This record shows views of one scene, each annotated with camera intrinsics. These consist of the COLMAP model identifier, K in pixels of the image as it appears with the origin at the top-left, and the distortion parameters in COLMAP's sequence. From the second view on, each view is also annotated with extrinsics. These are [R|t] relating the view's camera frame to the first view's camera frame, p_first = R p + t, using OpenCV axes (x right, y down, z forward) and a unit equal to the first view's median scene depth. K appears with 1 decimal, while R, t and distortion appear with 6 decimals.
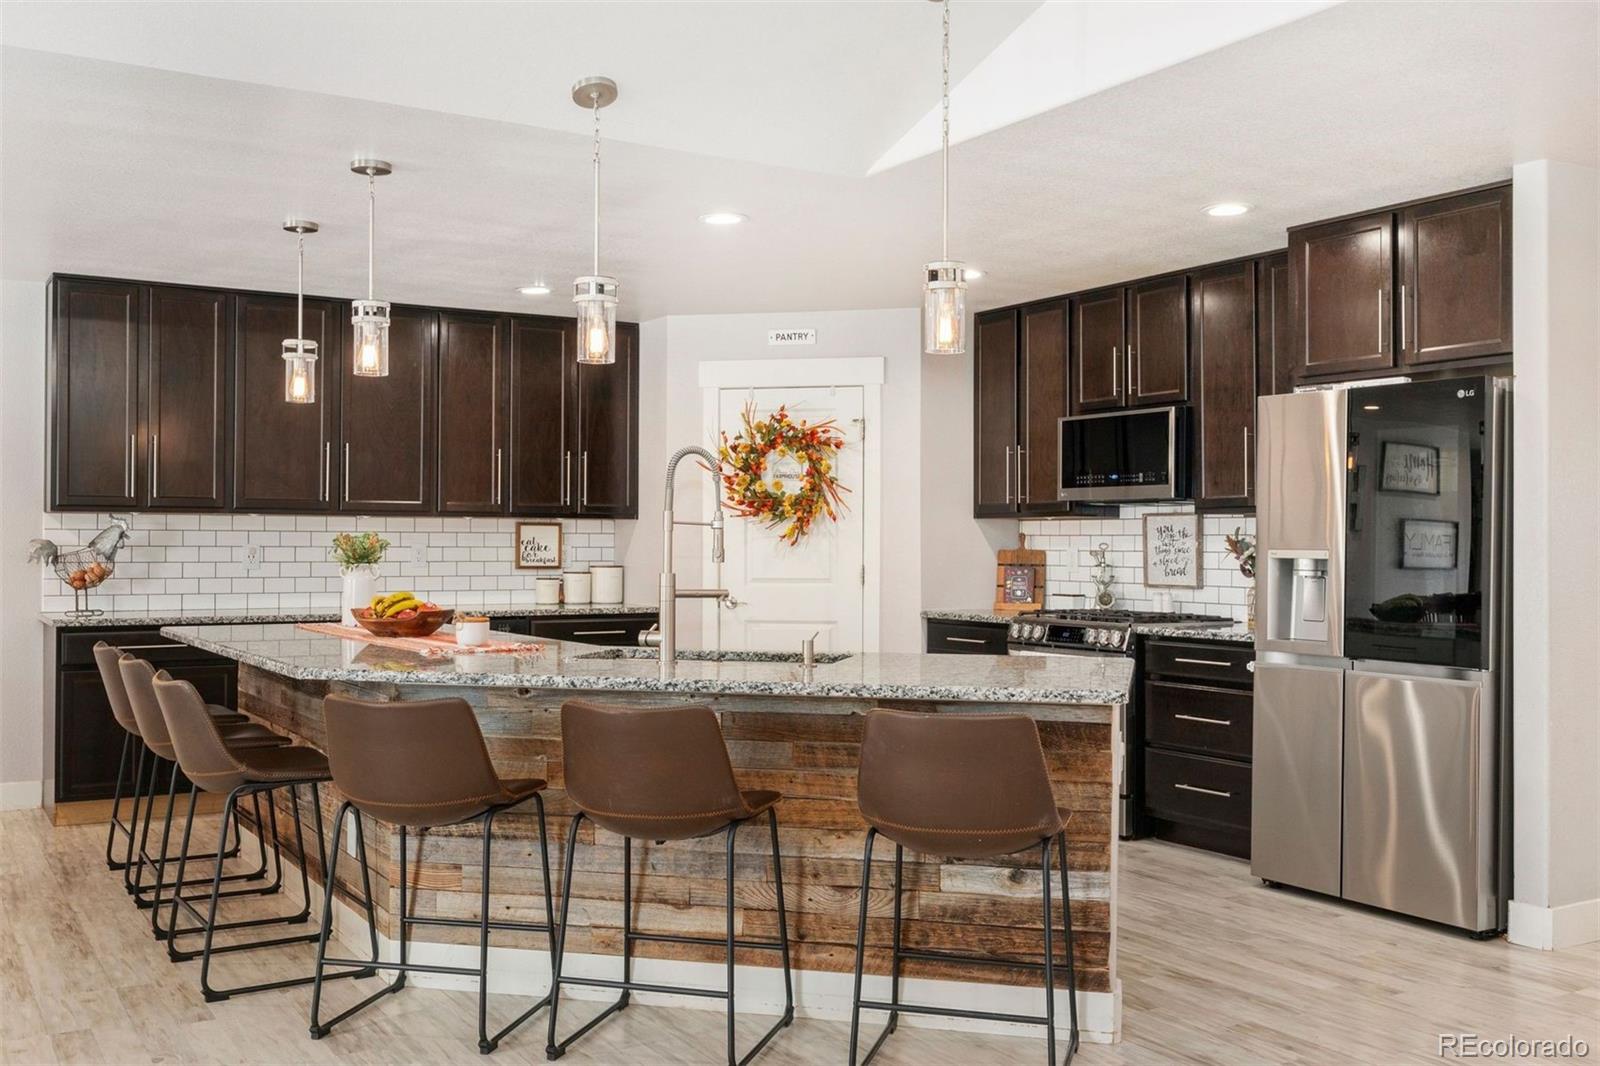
lens RADIAL K [[1504.7, 0, 799.0], [0, 1504.7, 532.9], [0, 0, 1]] dist [-0.001241, 0.000000]
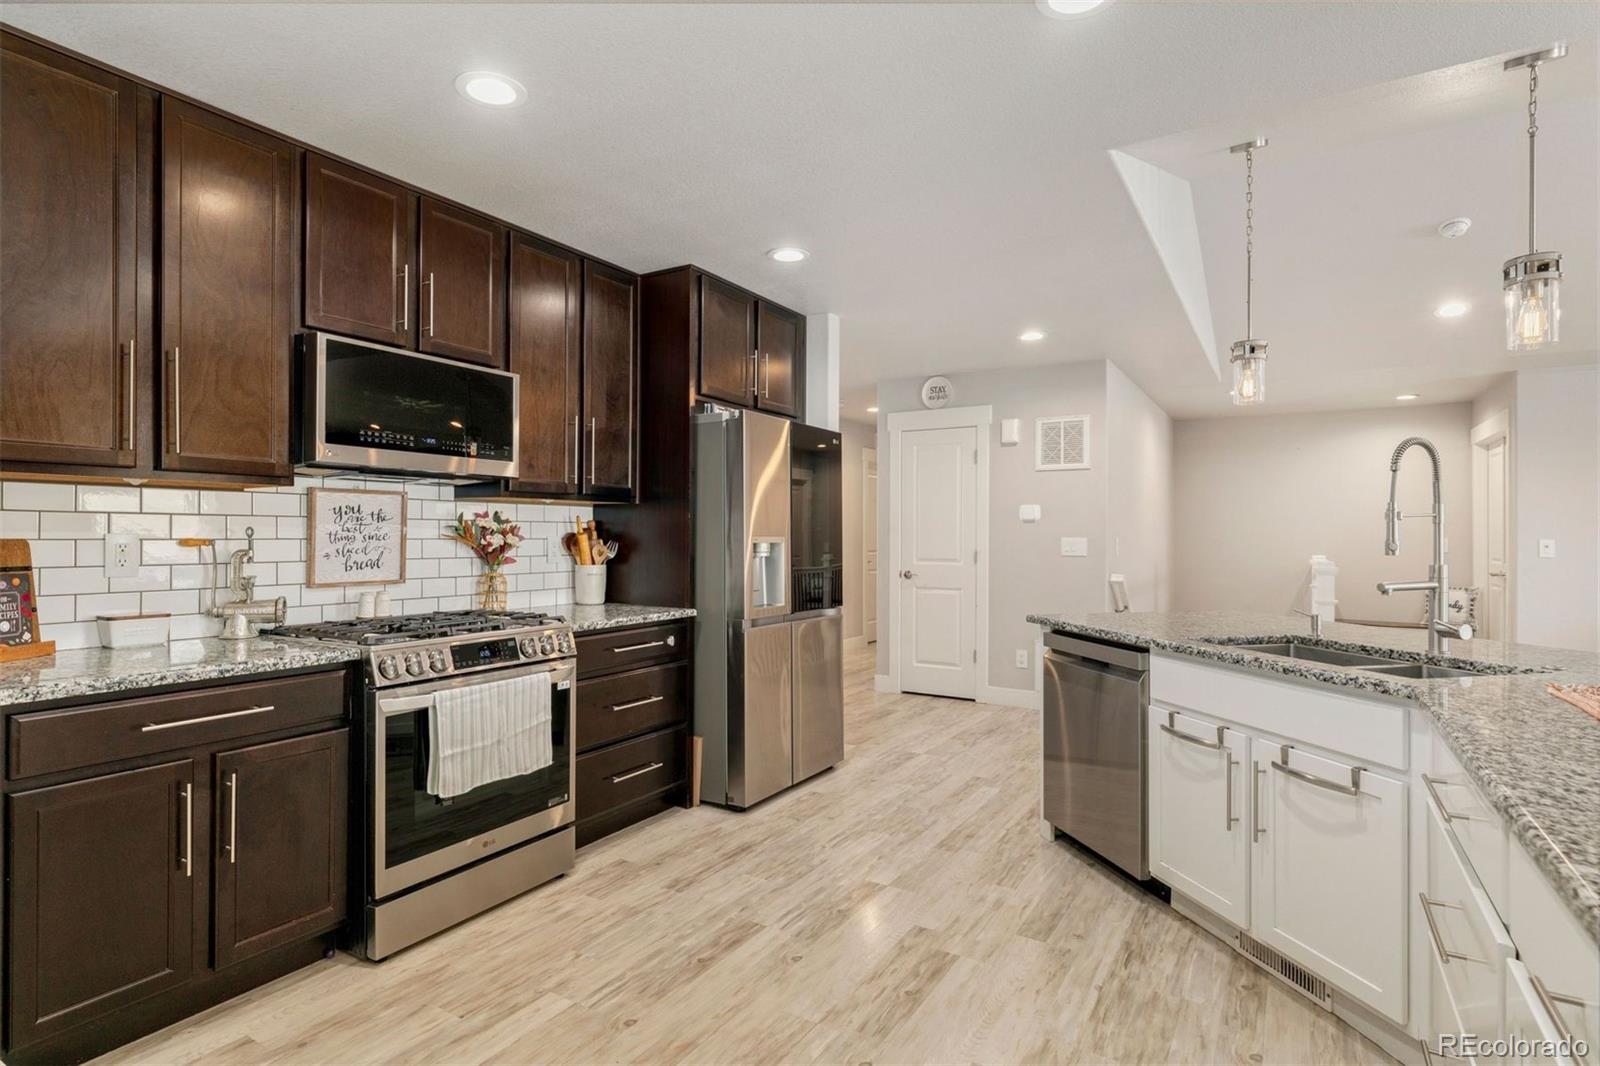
lens RADIAL K [[806.1, 0, 798.6], [0, 806.1, 535.4], [0, 0, 1]] dist [0.001855, -0.001113]
pose [[-0.451729, -0.008737, 0.892113, -0.230458], [-0.013732, 0.999902, 0.002839, 0.006274], [-0.892050, -0.010968, -0.451804, 0.988105]]
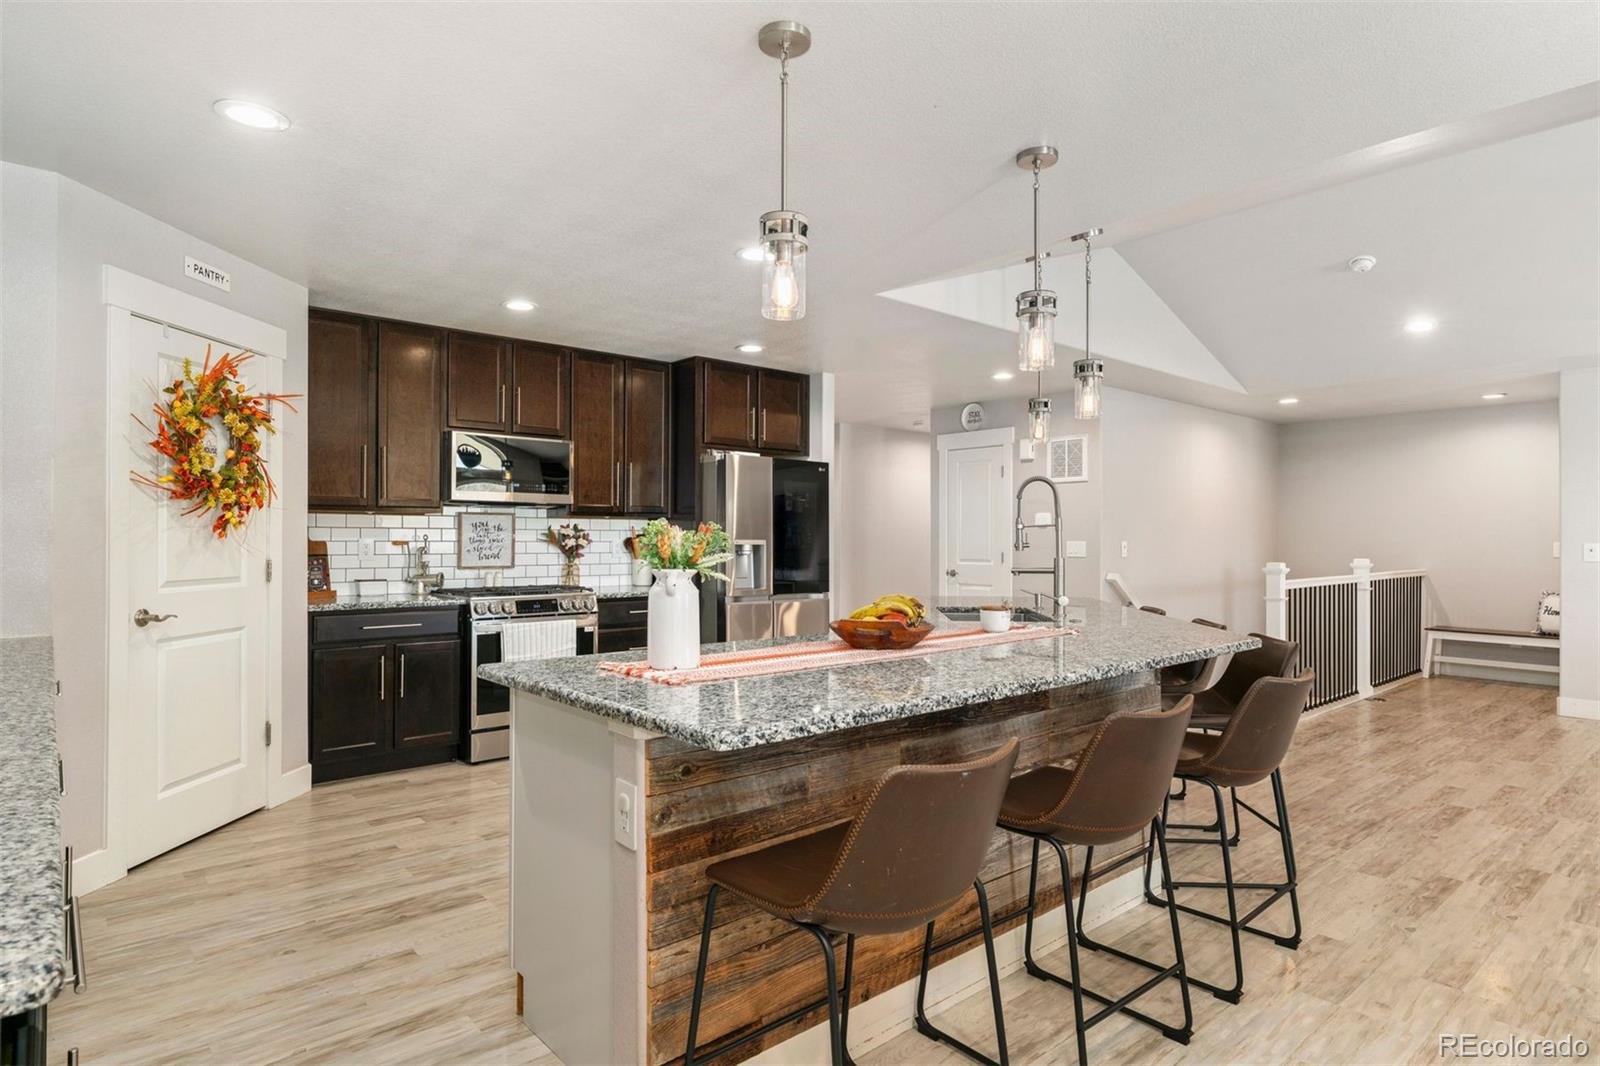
lens RADIAL K [[861.8, 0, 799.3], [0, 861.8, 533.7], [0, 0, 1]] dist [0.001431, 0.000686]
pose [[-0.166726, -0.001388, 0.986002, -0.560320], [-0.012185, 0.999926, -0.000653, 0.002672], [-0.985928, -0.012123, -0.166730, 0.855301]]
